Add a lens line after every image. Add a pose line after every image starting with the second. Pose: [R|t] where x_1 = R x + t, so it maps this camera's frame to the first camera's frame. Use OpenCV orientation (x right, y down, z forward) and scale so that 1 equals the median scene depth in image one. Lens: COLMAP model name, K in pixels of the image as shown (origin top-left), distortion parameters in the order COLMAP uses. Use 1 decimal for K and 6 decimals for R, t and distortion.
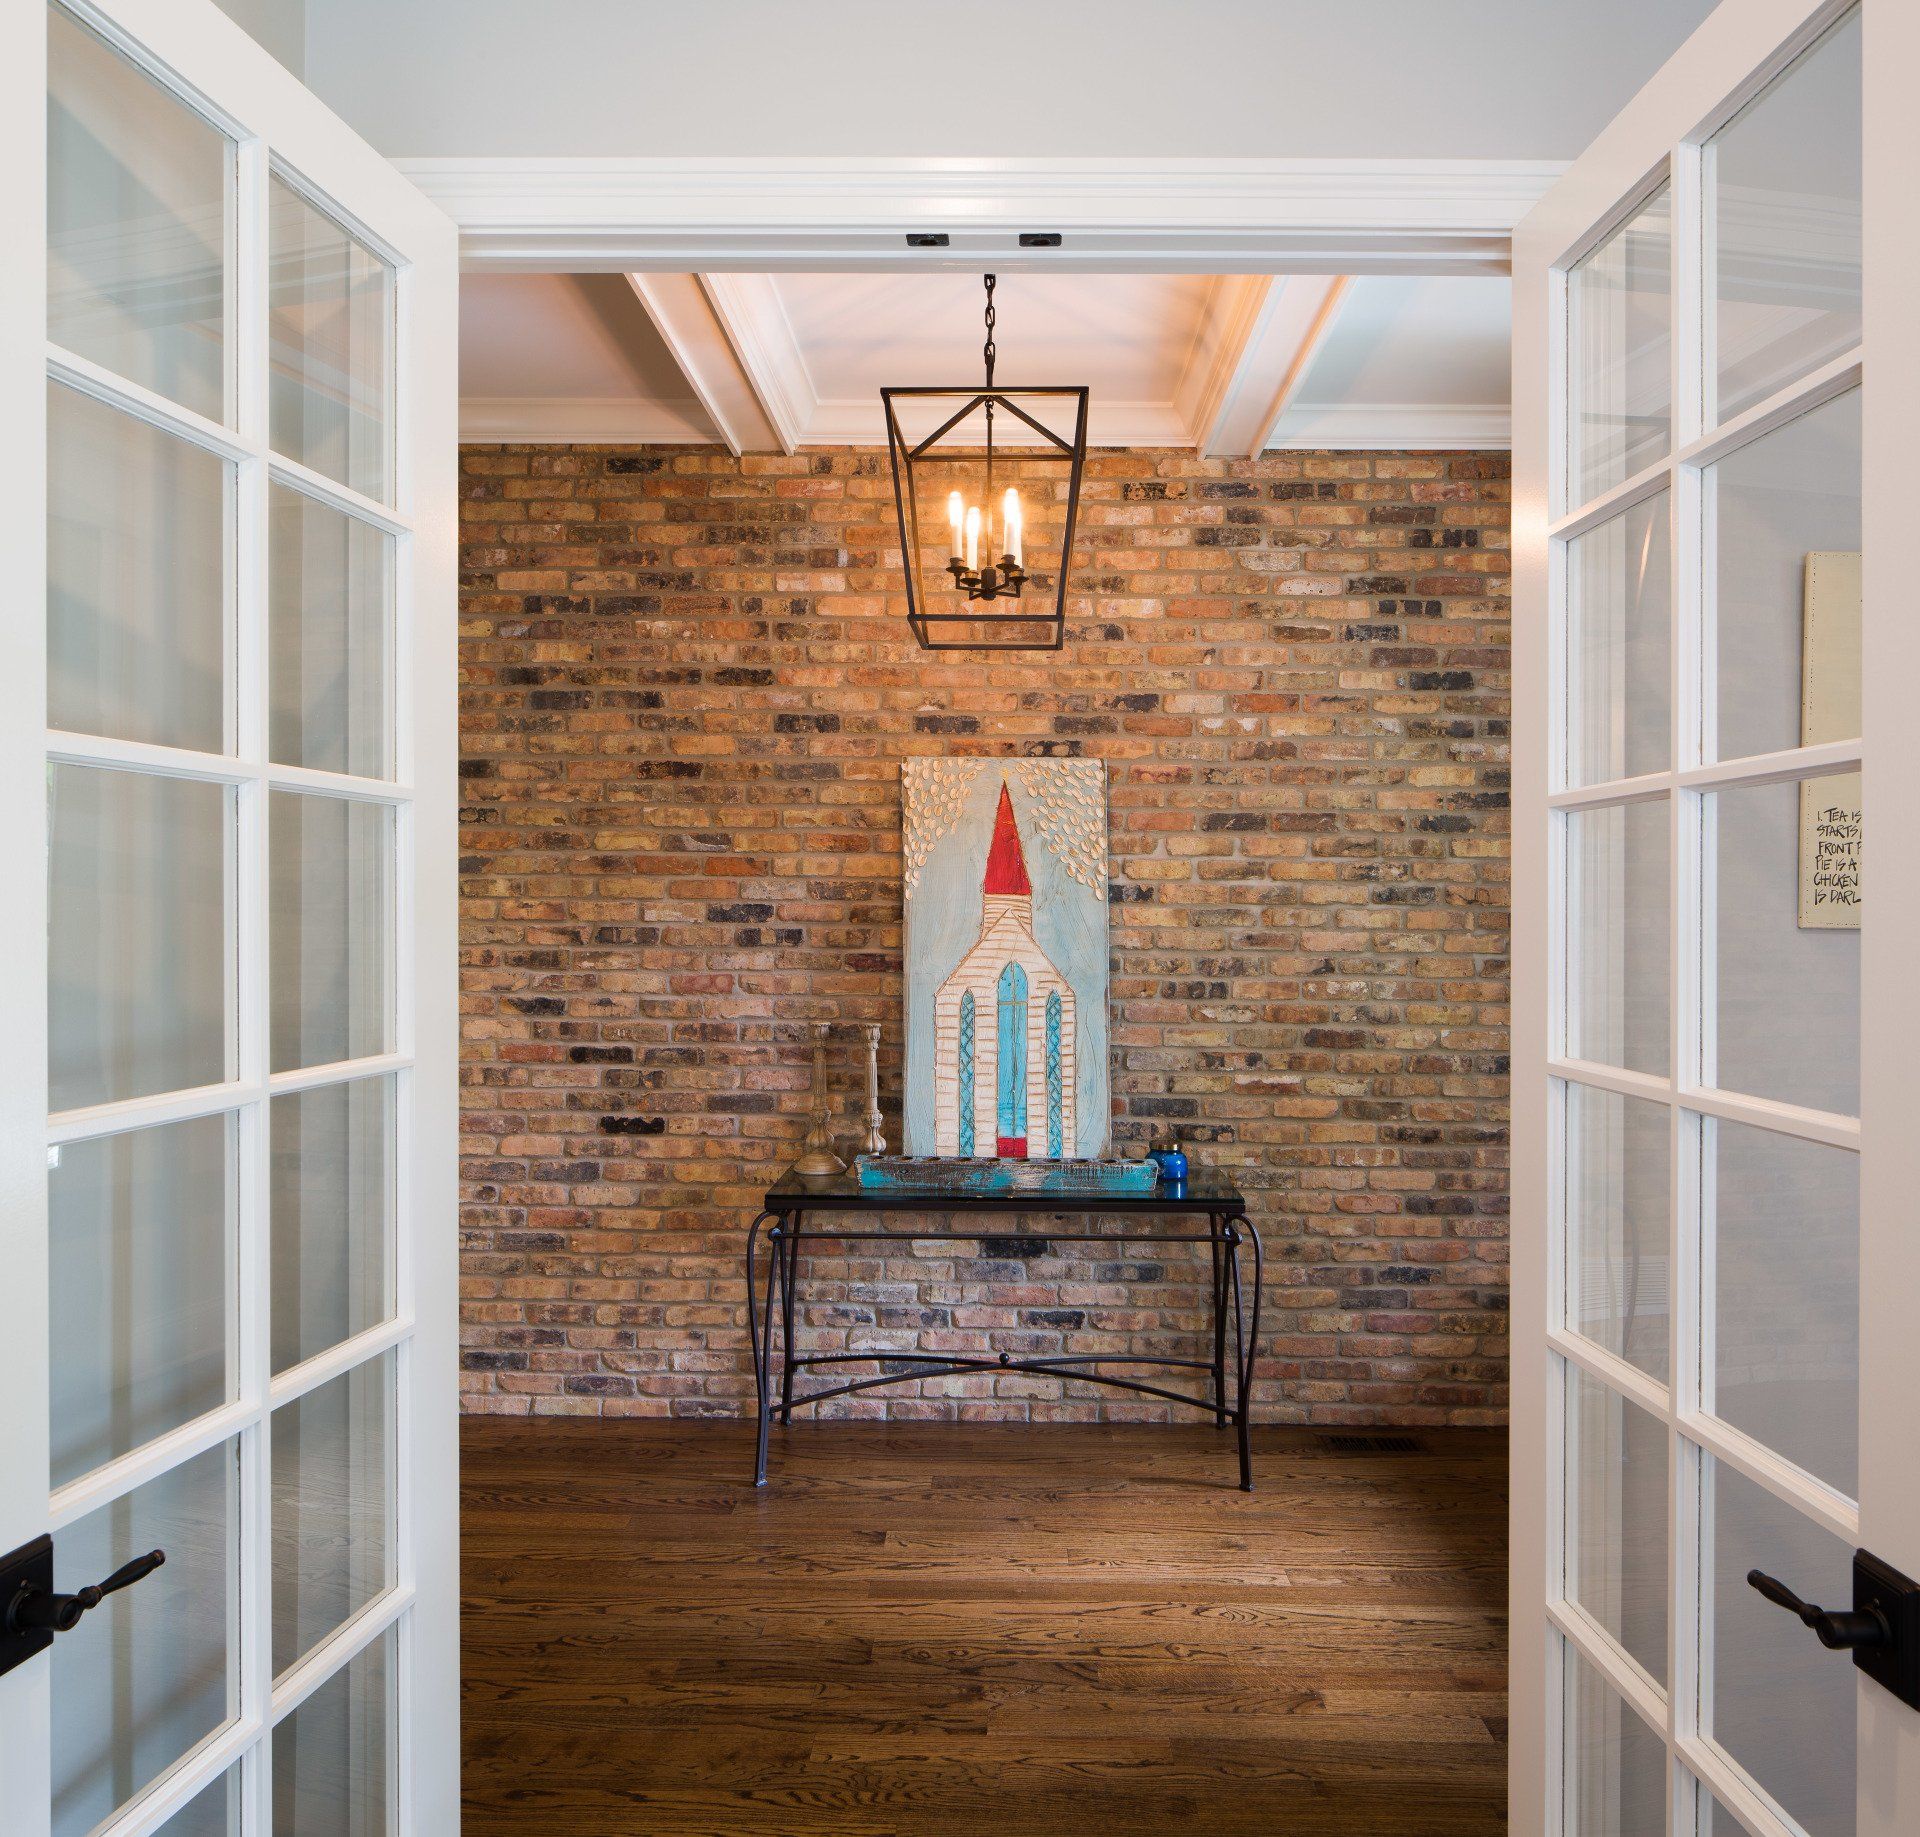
lens RADIAL K [[1467.2, 0, 960.0], [0, 1467.2, 918.5], [0, 0, 1]] dist [-0.007455, -0.000963]
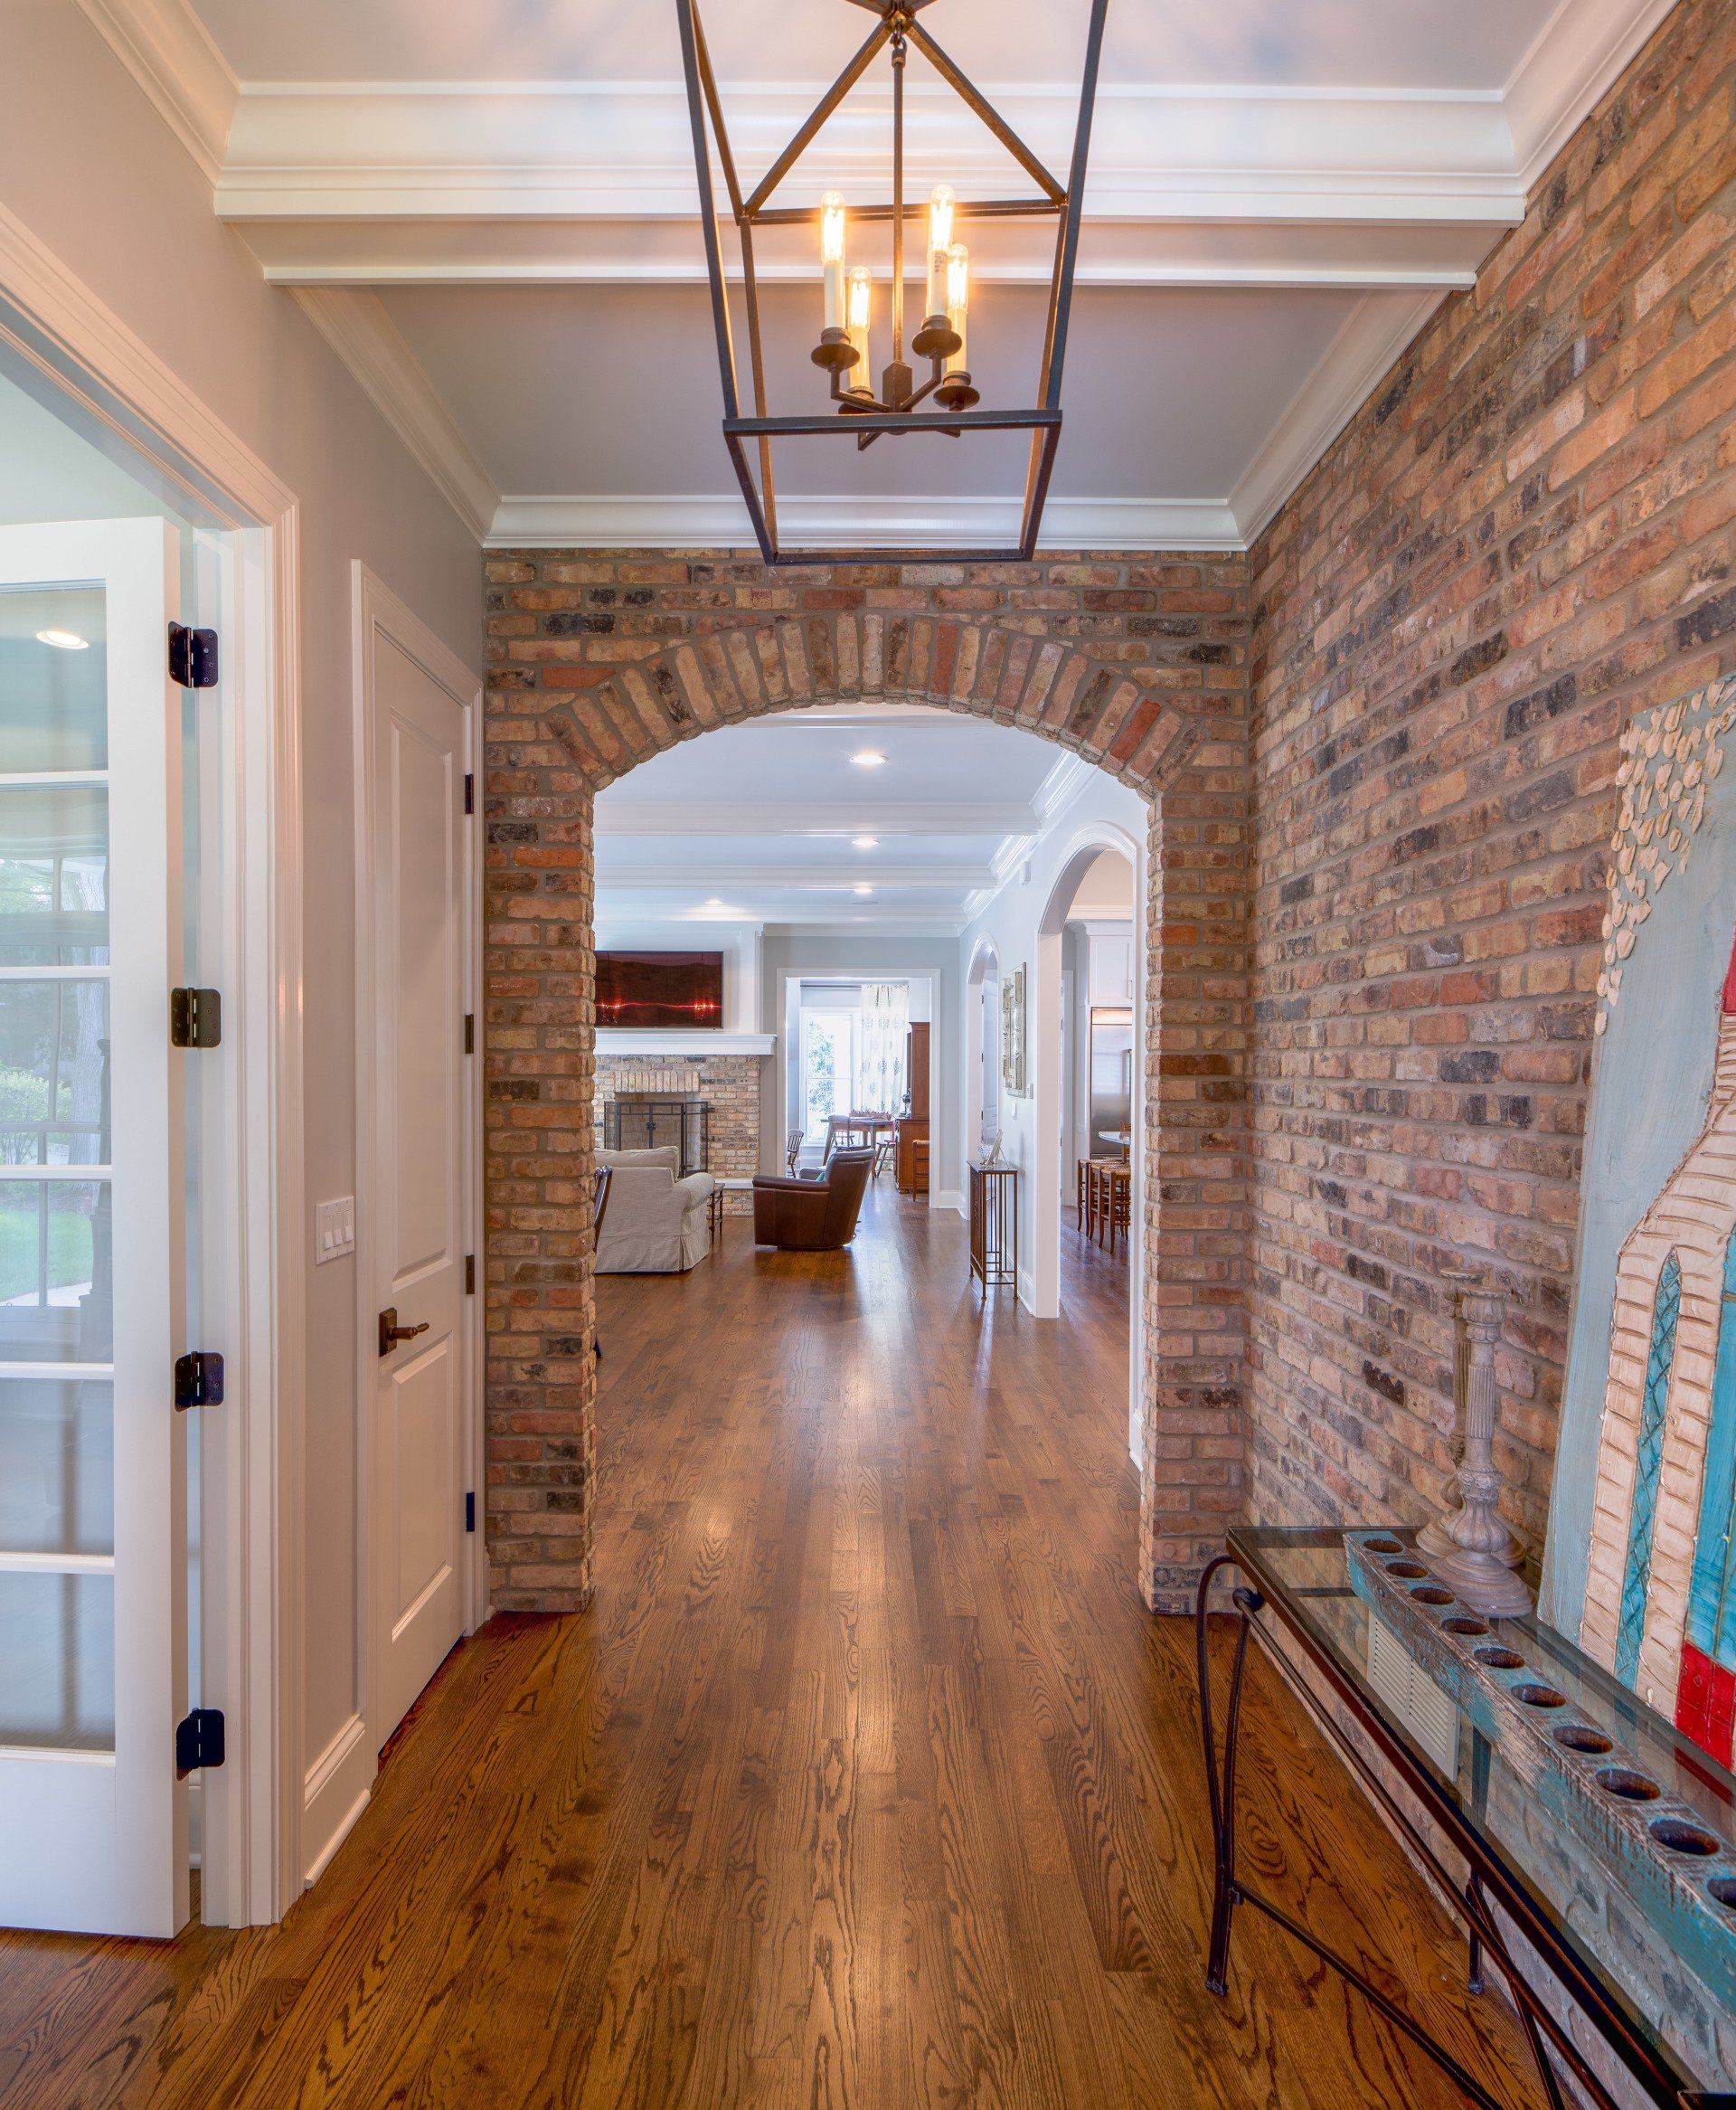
lens RADIAL K [[1230.9, 0, 872.8], [0, 1230.9, 1085.1], [0, 0, 1]] dist [-0.008919, -0.002263]
pose [[0.028605, 0.008231, -0.999557, 0.332151], [-0.006413, 0.999947, 0.008051, 0.001043], [0.999570, 0.006180, 0.028657, 0.749236]]
